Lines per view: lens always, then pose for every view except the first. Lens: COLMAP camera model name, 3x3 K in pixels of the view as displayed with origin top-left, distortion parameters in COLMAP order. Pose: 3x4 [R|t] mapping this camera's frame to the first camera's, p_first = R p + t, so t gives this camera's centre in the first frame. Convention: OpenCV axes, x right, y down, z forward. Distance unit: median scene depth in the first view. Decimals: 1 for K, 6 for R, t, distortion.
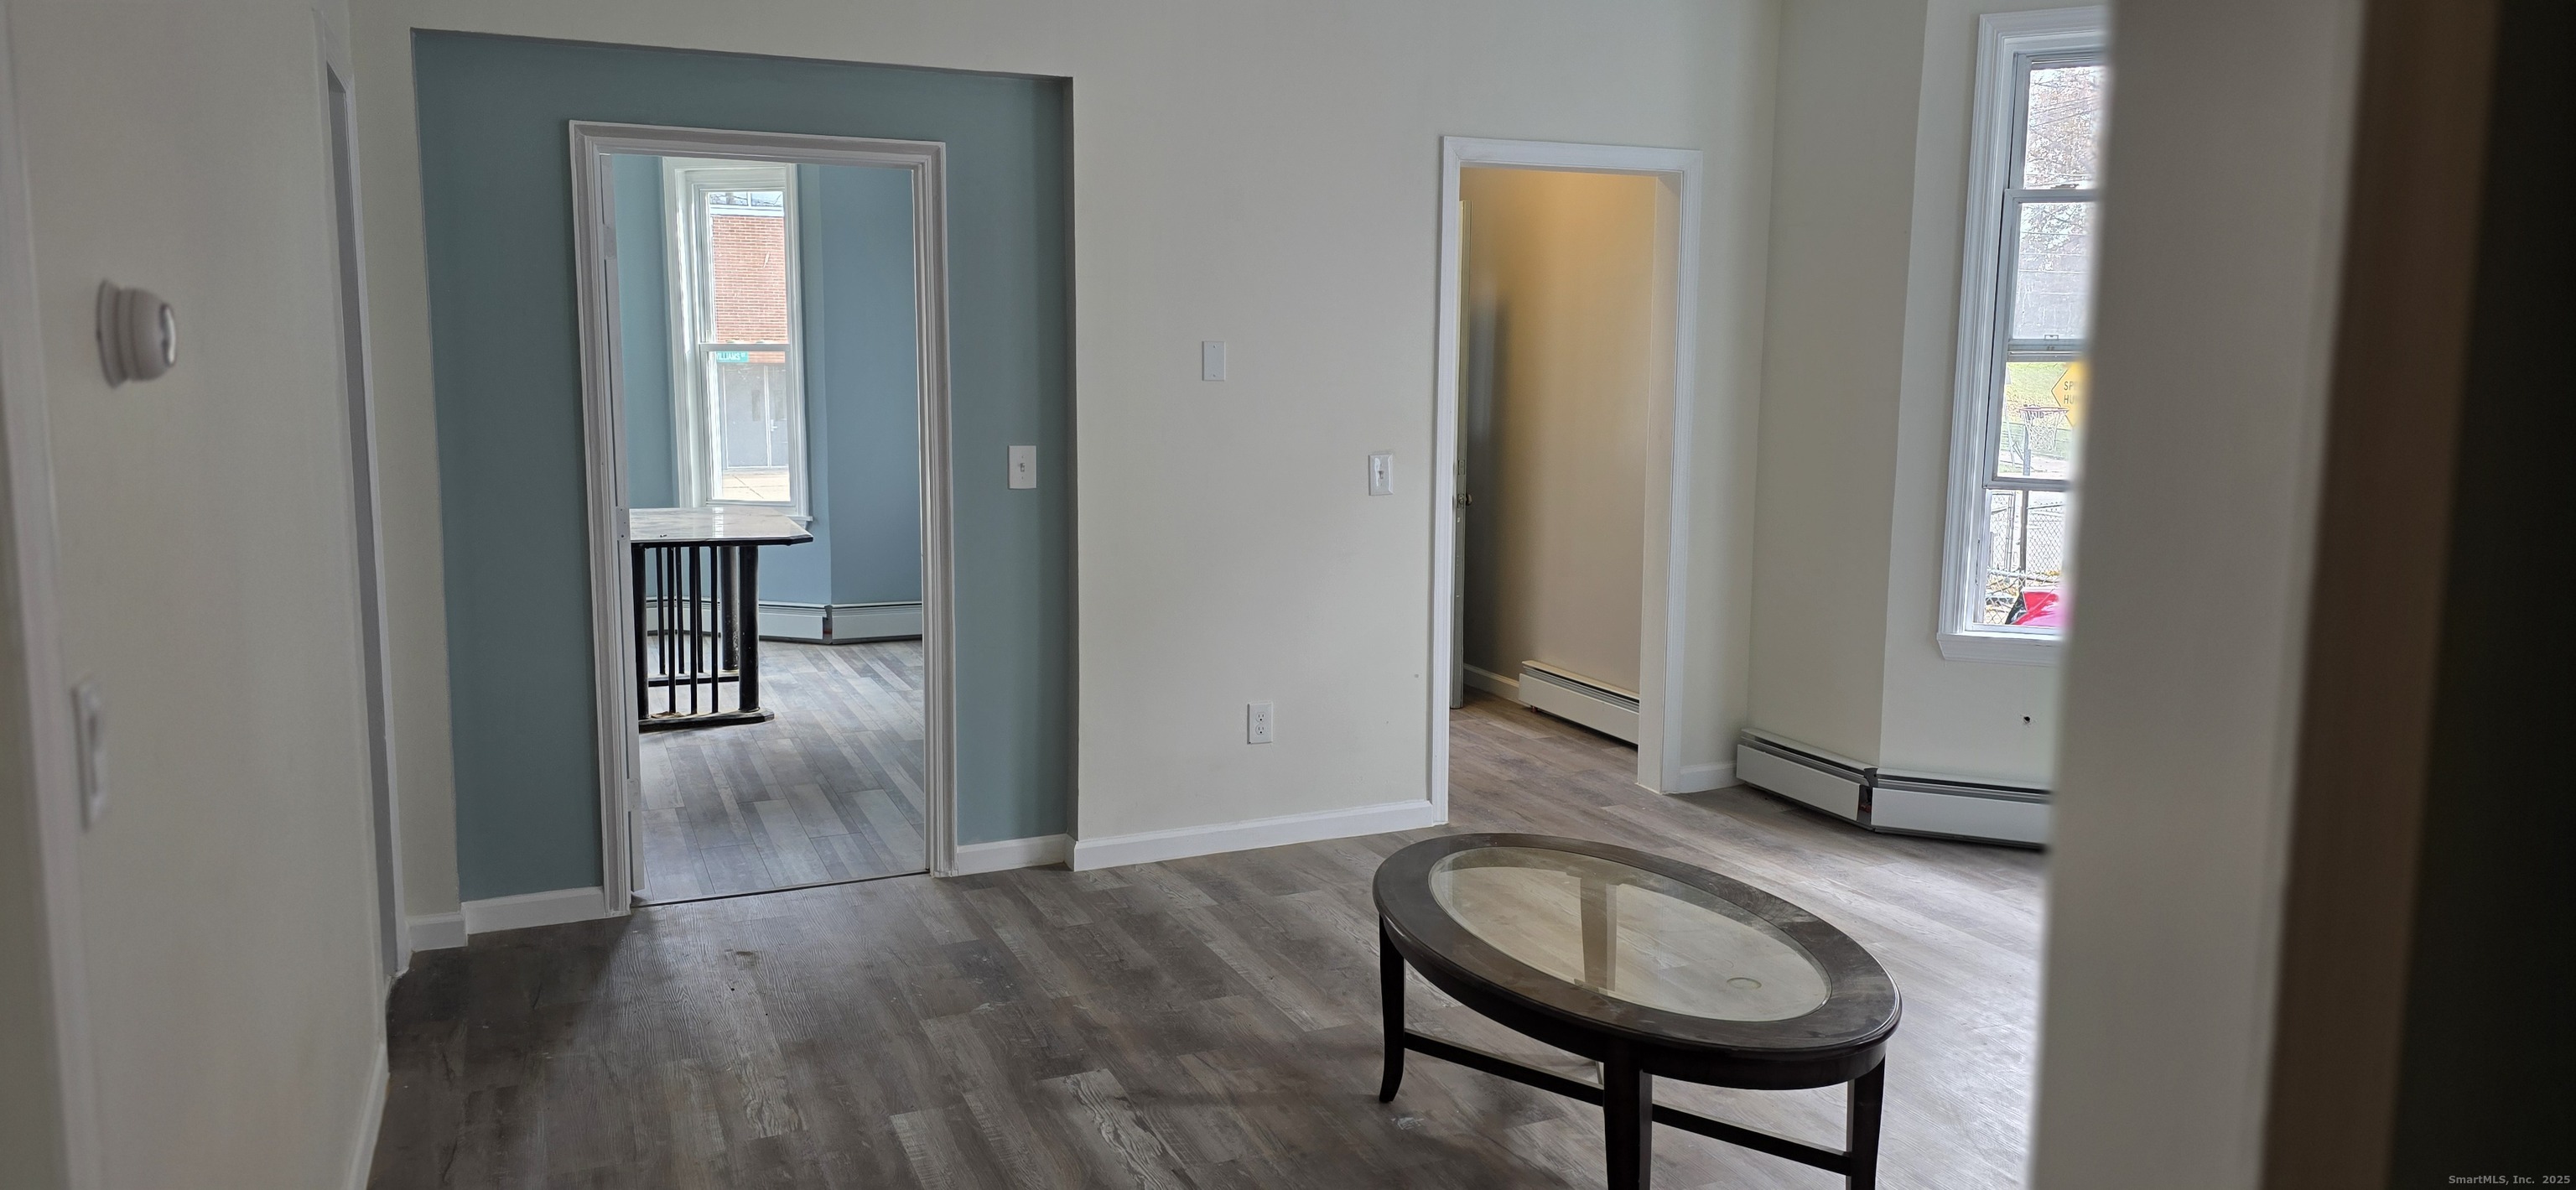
lens RADIAL K [[1656.2, 0, 1295.4], [0, 1656.2, 585.1], [0, 0, 1]] dist [0.006775, -0.000494]
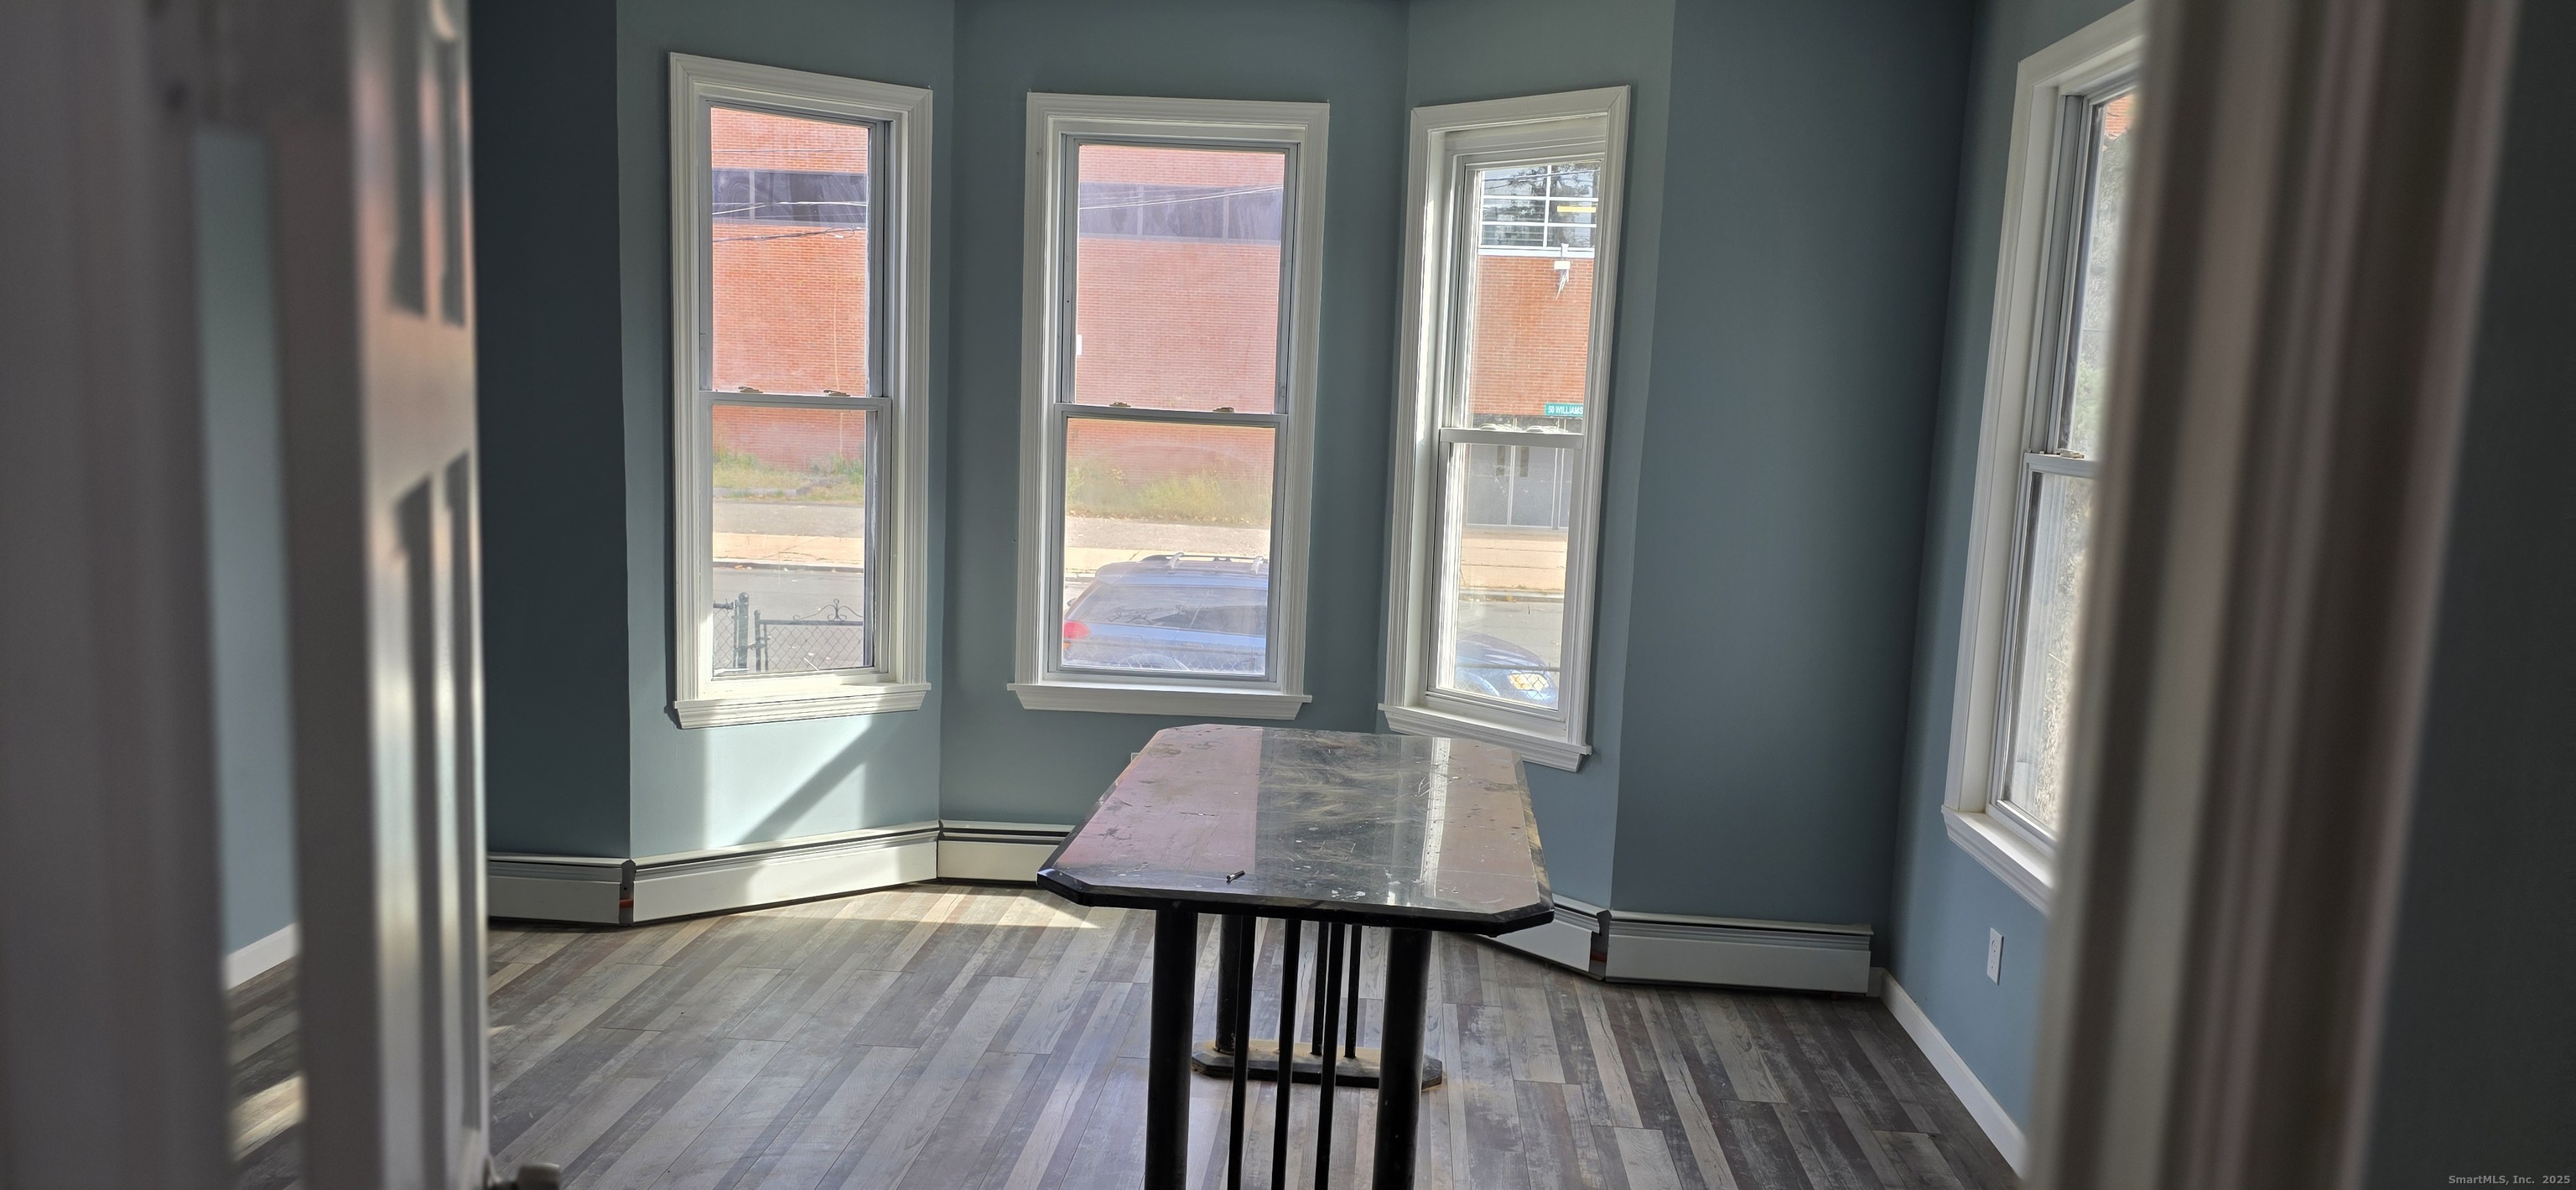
lens RADIAL K [[1656.2, 0, 1295.2], [0, 1656.2, 604.8], [0, 0, 1]] dist [0.006775, -0.000494]
pose [[0.881471, 0.093140, -0.462962, -0.127798], [-0.106796, 0.994275, -0.003307, -0.076165], [0.460004, 0.052357, 0.886372, 0.461822]]
